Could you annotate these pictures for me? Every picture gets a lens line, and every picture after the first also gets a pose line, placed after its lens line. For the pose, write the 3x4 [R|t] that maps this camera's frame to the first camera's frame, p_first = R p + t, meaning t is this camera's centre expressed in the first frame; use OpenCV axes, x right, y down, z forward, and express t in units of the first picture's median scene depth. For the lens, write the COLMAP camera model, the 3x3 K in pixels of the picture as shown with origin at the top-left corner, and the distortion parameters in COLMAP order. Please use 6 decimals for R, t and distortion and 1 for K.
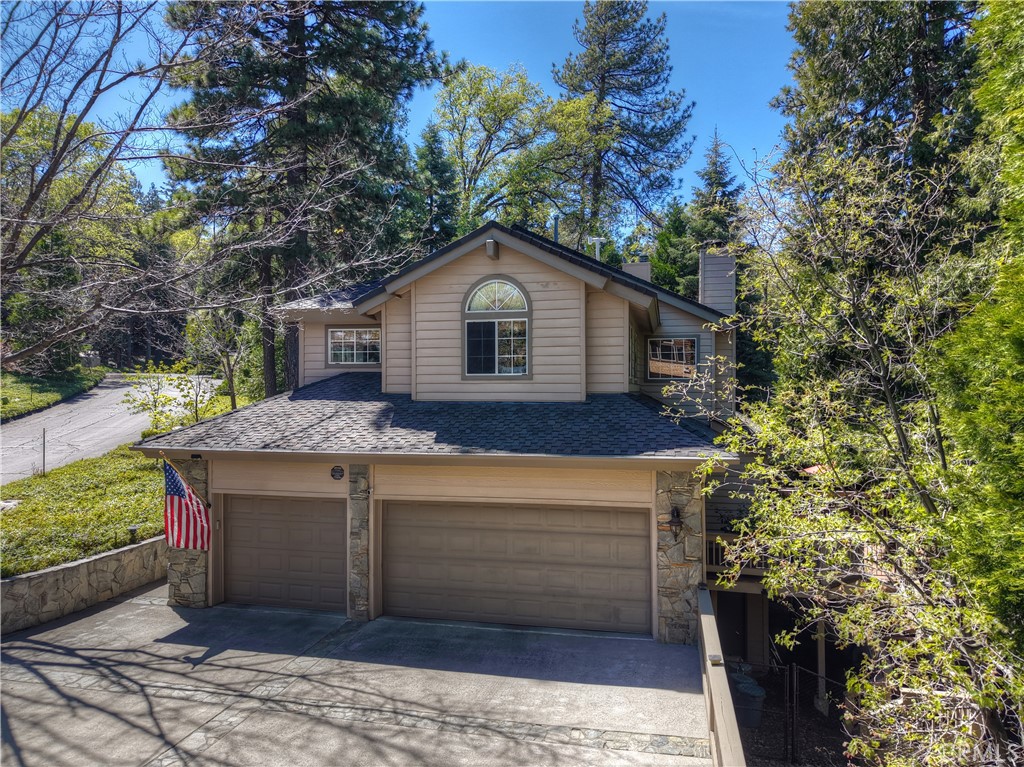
lens RADIAL K [[700.8, 0, 512.0], [0, 700.8, 383.5], [0, 0, 1]] dist [0.008649, -0.004721]
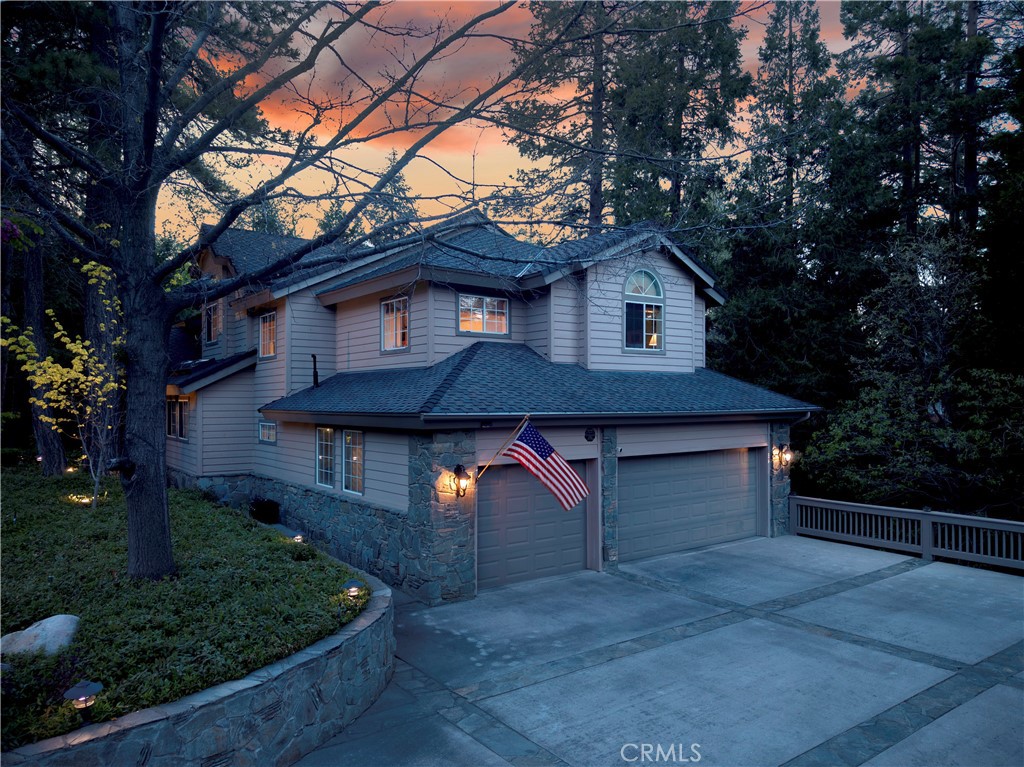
lens RADIAL K [[714.5, 0, 512.0], [0, 714.5, 383.5], [0, 0, 1]] dist [-0.003095, 0.003945]
pose [[0.651799, 0.016998, 0.758201, -1.085942], [-0.002286, 0.999788, -0.020449, 0.070569], [-0.758388, 0.011595, 0.651700, 0.379497]]
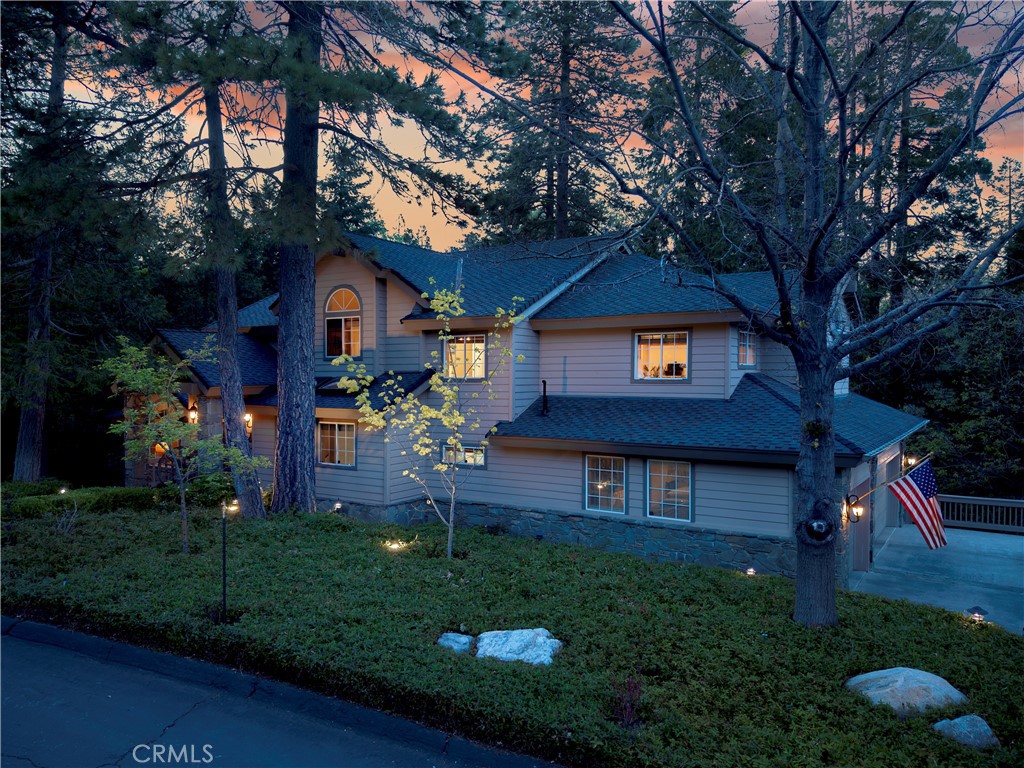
lens RADIAL K [[718.3, 0, 512.0], [0, 718.3, 384.0], [0, 0, 1]] dist [0.153146, -0.291246]
pose [[0.362751, -0.016299, 0.931744, -1.586056], [0.003991, 0.999865, 0.015937, -0.020572], [-0.931878, -0.002063, 0.362767, 1.058260]]
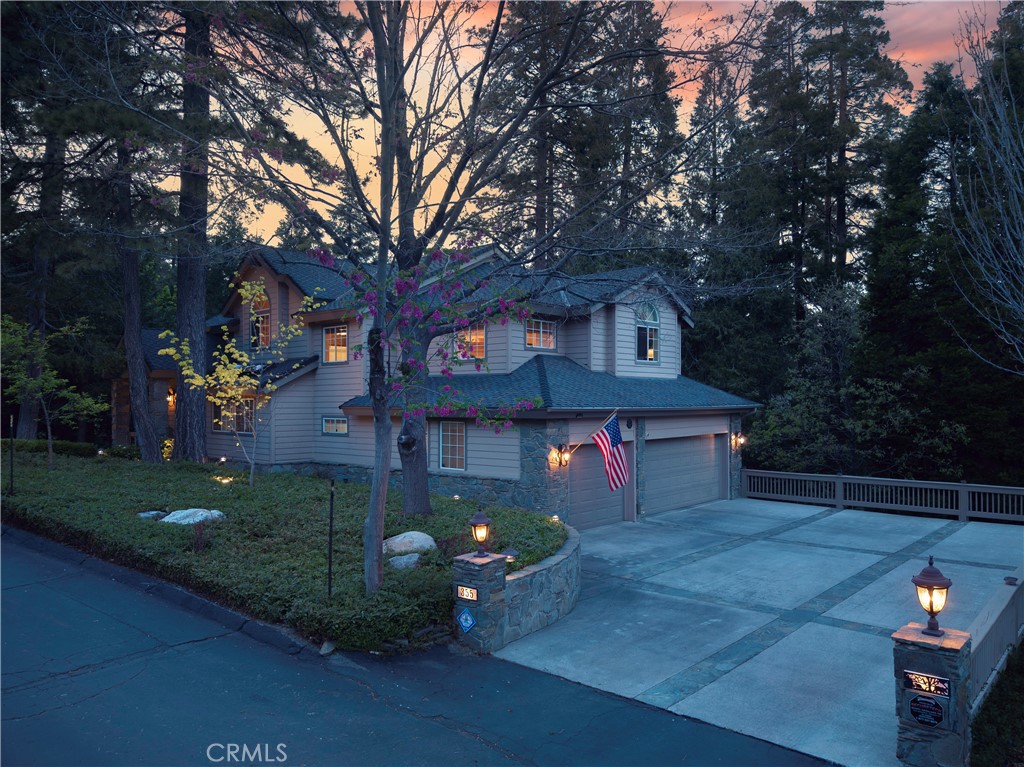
lens RADIAL K [[708.2, 0, 536.4], [0, 708.2, 387.3], [0, 0, 1]] dist [0.002749, -0.003149]
pose [[0.480895, 0.016191, 0.876629, -1.558987], [-0.003750, 0.999858, -0.016409, 0.074135], [-0.876770, 0.004604, 0.480887, 0.444942]]
